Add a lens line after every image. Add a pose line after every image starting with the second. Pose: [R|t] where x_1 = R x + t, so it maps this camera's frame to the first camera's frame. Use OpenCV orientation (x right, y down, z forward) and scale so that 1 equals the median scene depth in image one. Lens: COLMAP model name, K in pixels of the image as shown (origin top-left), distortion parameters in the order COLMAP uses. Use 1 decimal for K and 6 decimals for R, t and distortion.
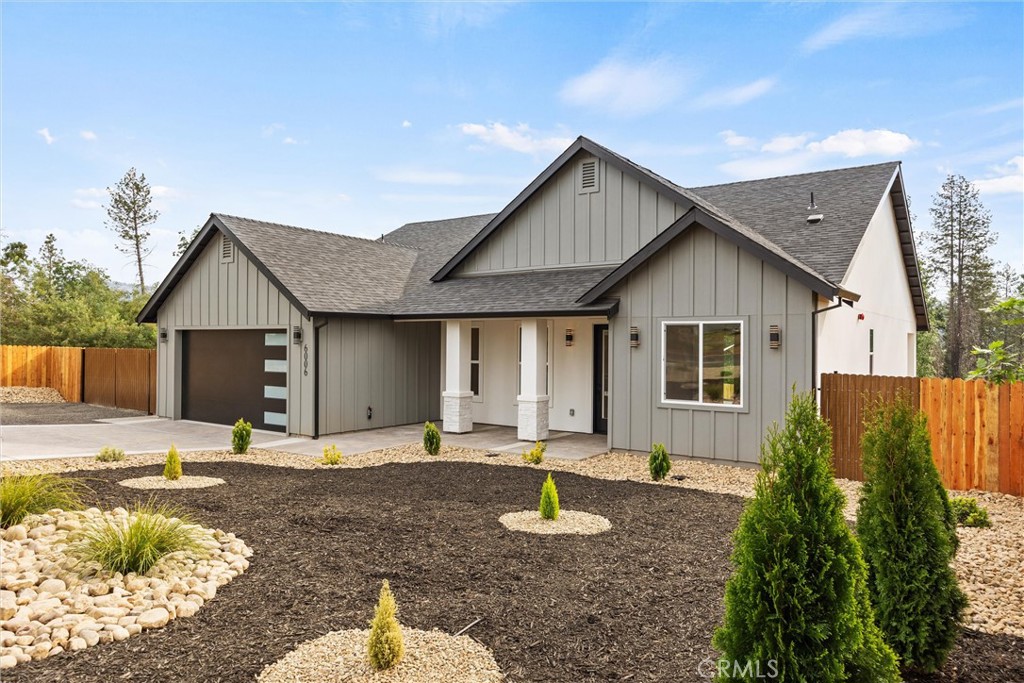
lens RADIAL K [[690.6, 0, 517.6], [0, 690.6, 342.4], [0, 0, 1]] dist [-0.000997, -0.000042]
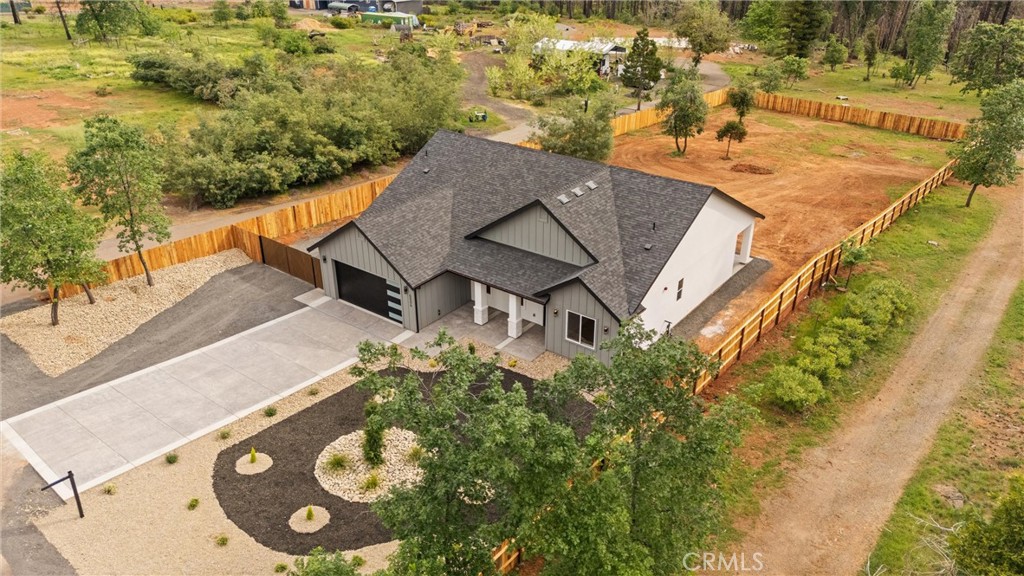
lens RADIAL K [[758.5, 0, 511.2], [0, 758.5, 288.3], [0, 0, 1]] dist [0.038391, -0.011266]
pose [[0.999720, 0.003358, -0.023416, 0.015761], [0.007757, 0.888609, 0.458599, -0.256598], [0.022348, -0.458653, 0.888335, -0.256076]]
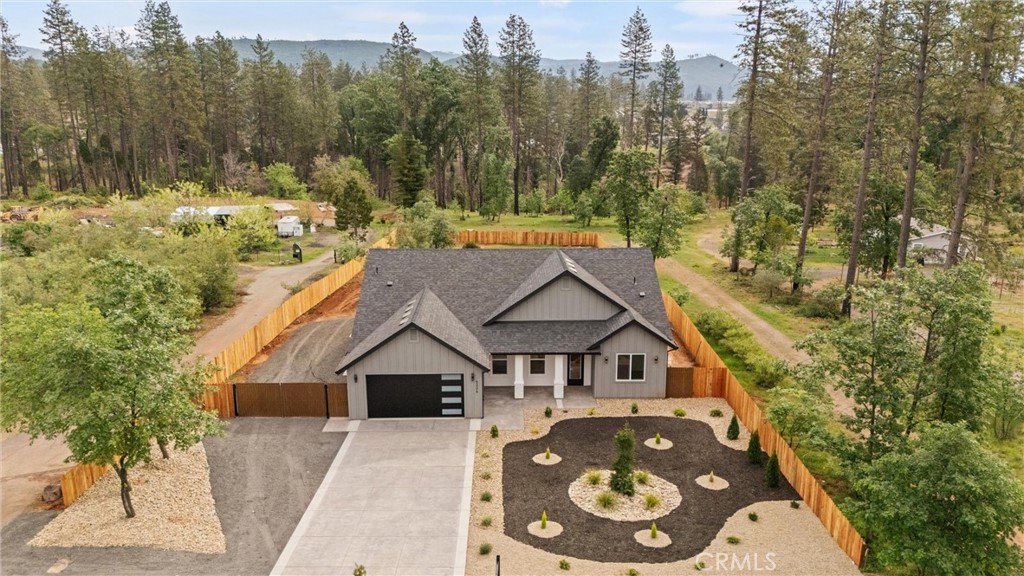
lens RADIAL K [[758.5, 0, 510.2], [0, 758.5, 289.5], [0, 0, 1]] dist [0.038391, -0.011266]
pose [[0.804858, -0.155647, 0.572693, -0.369271], [0.006848, 0.967367, 0.253287, -0.211239], [-0.593428, -0.199938, 0.779659, -0.217058]]
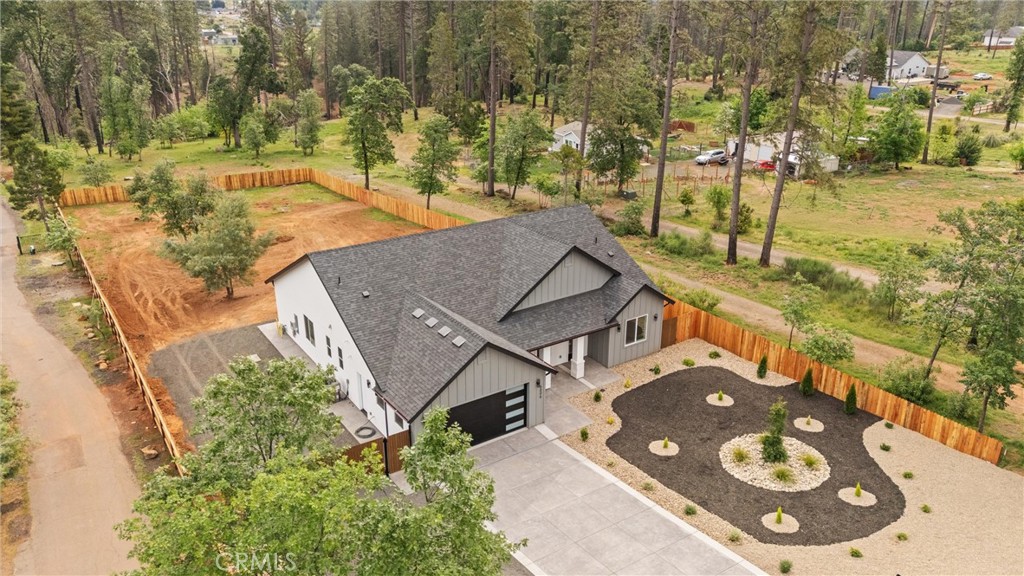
lens RADIAL K [[758.5, 0, 515.5], [0, 758.5, 290.0], [0, 0, 1]] dist [0.038391, -0.011266]
pose [[0.347861, -0.355576, 0.867501, -0.508041], [-0.001029, 0.925144, 0.379615, -0.258777], [-0.937546, -0.132946, 0.321455, 0.089078]]
